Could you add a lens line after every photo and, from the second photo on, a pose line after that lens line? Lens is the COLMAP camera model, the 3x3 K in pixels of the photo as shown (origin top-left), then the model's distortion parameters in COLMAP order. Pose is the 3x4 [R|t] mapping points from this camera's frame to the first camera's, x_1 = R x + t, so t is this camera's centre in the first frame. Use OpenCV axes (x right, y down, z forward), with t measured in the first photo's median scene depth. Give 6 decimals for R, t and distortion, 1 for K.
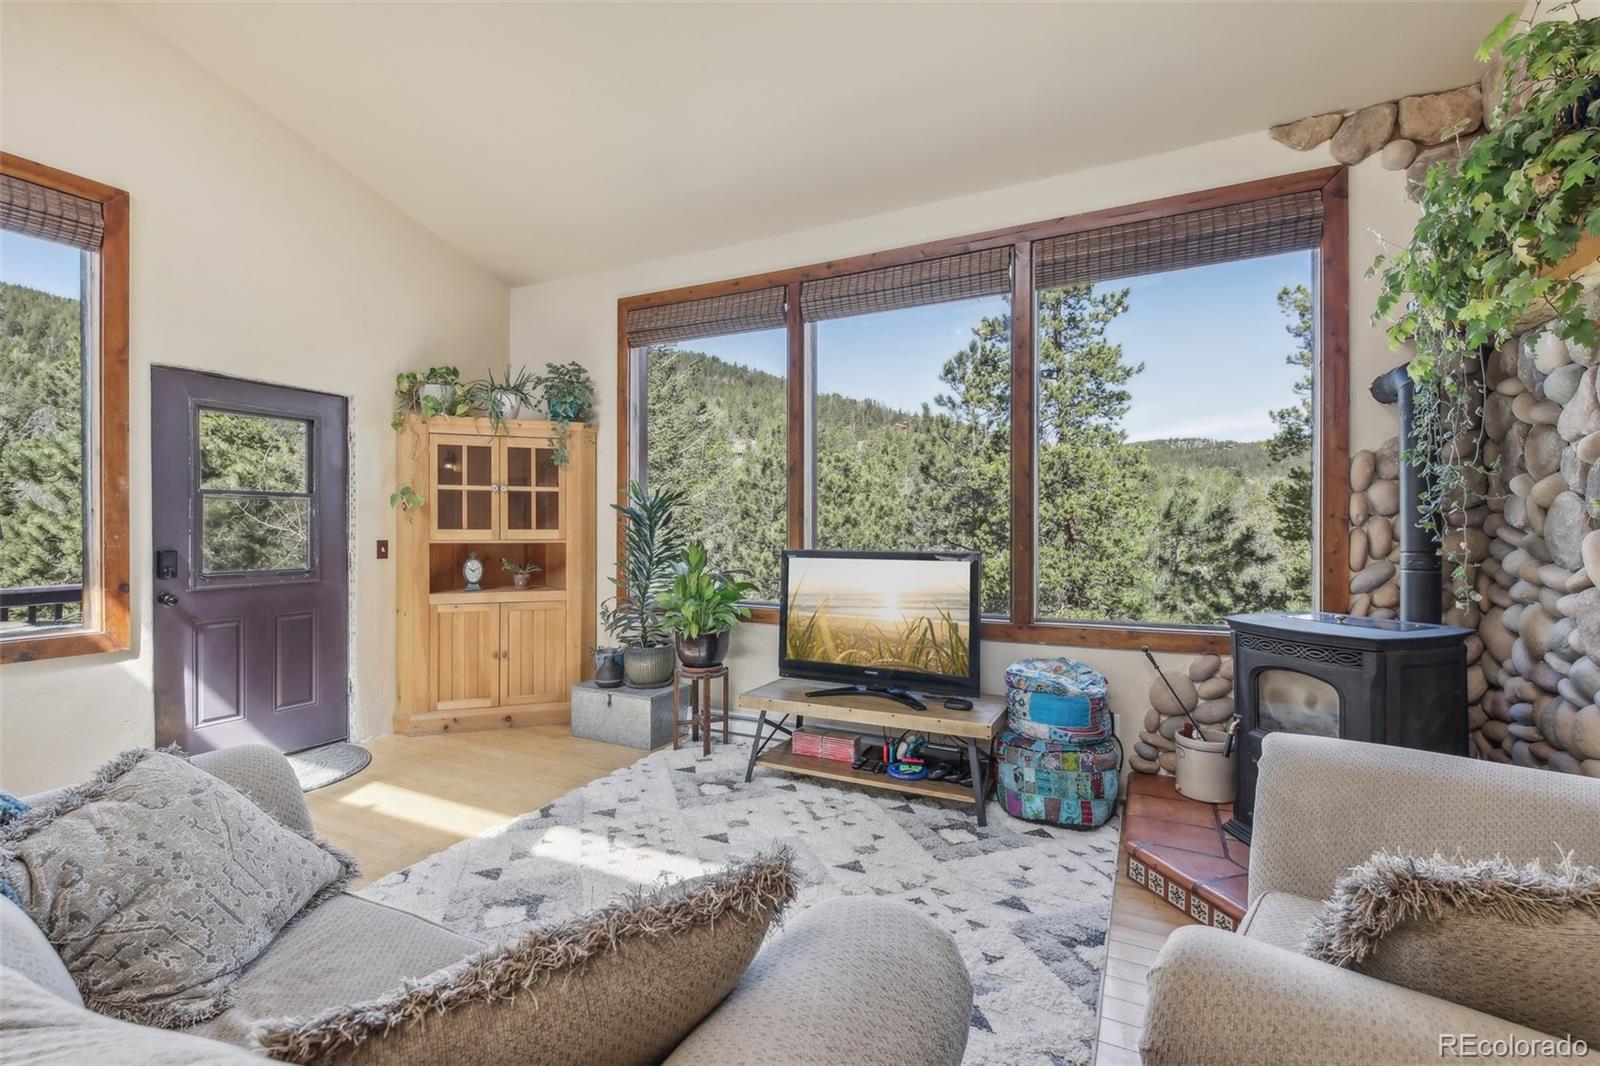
lens RADIAL K [[683.5, 0, 793.6], [0, 683.5, 531.6], [0, 0, 1]] dist [-0.000125, -0.004780]
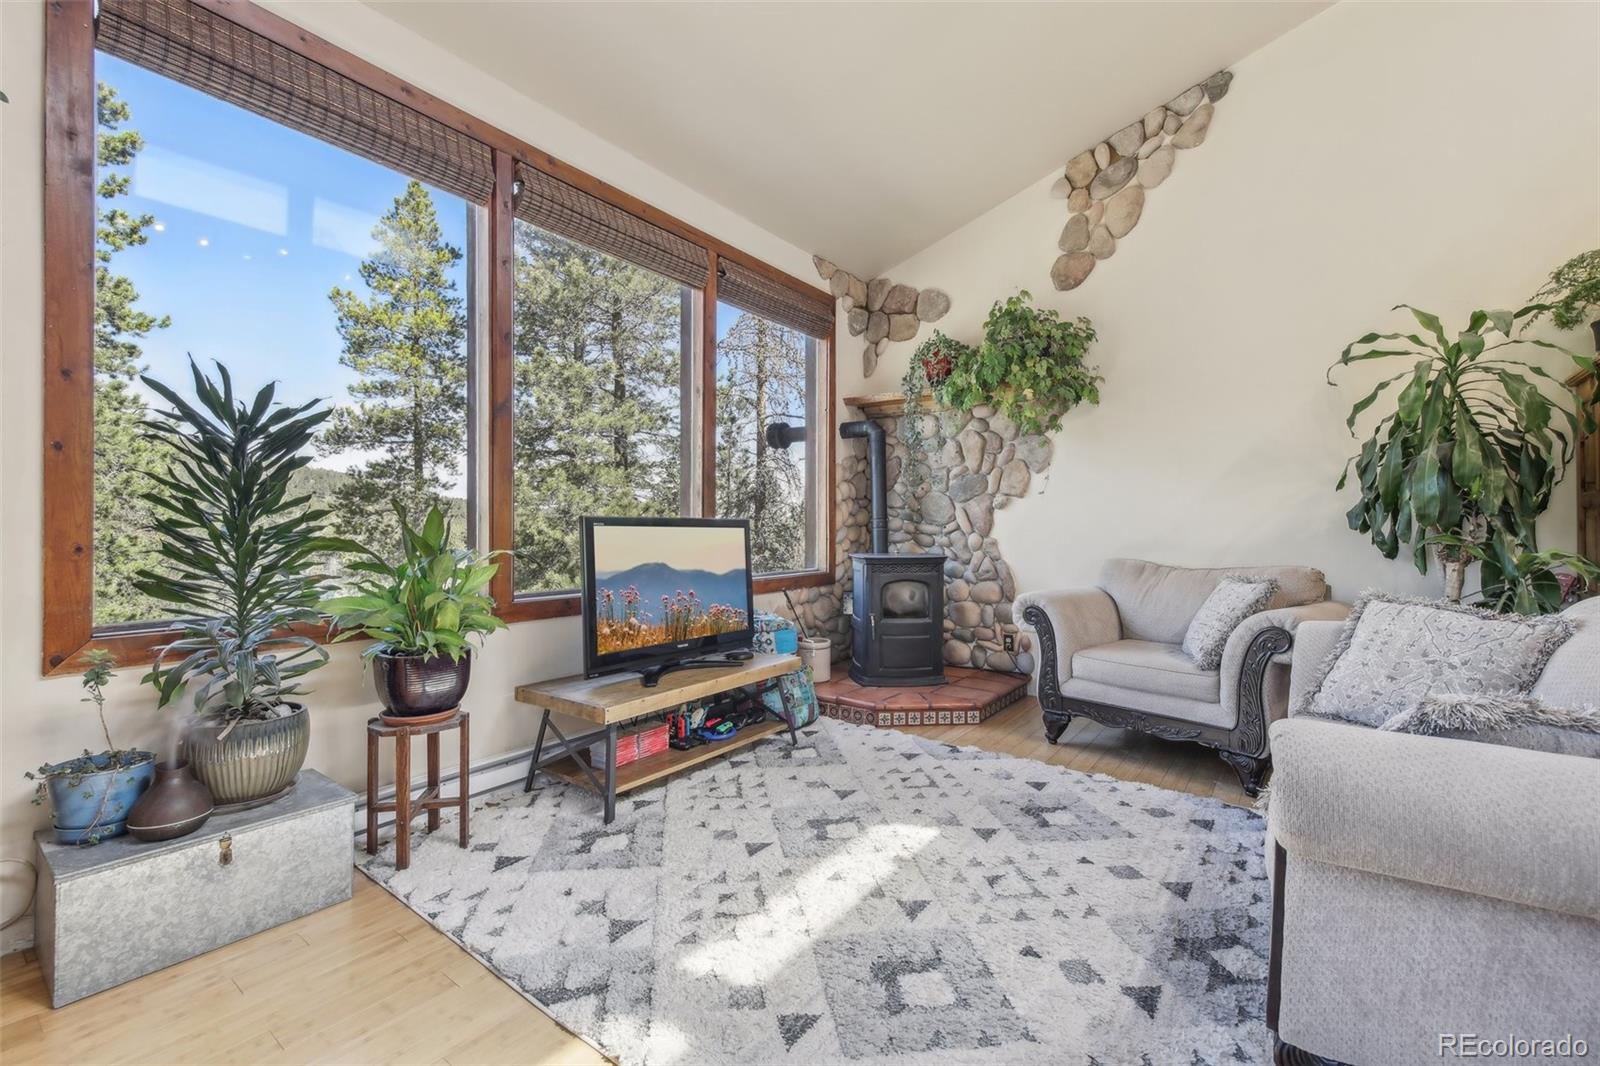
lens RADIAL K [[683.5, 0, 793.6], [0, 683.5, 531.6], [0, 0, 1]] dist [-0.000125, -0.004780]
pose [[0.179041, -0.001748, 0.983840, -0.670035], [0.006131, 0.999981, 0.000661, 0.041853], [-0.983823, 0.005914, 0.179048, 0.577399]]
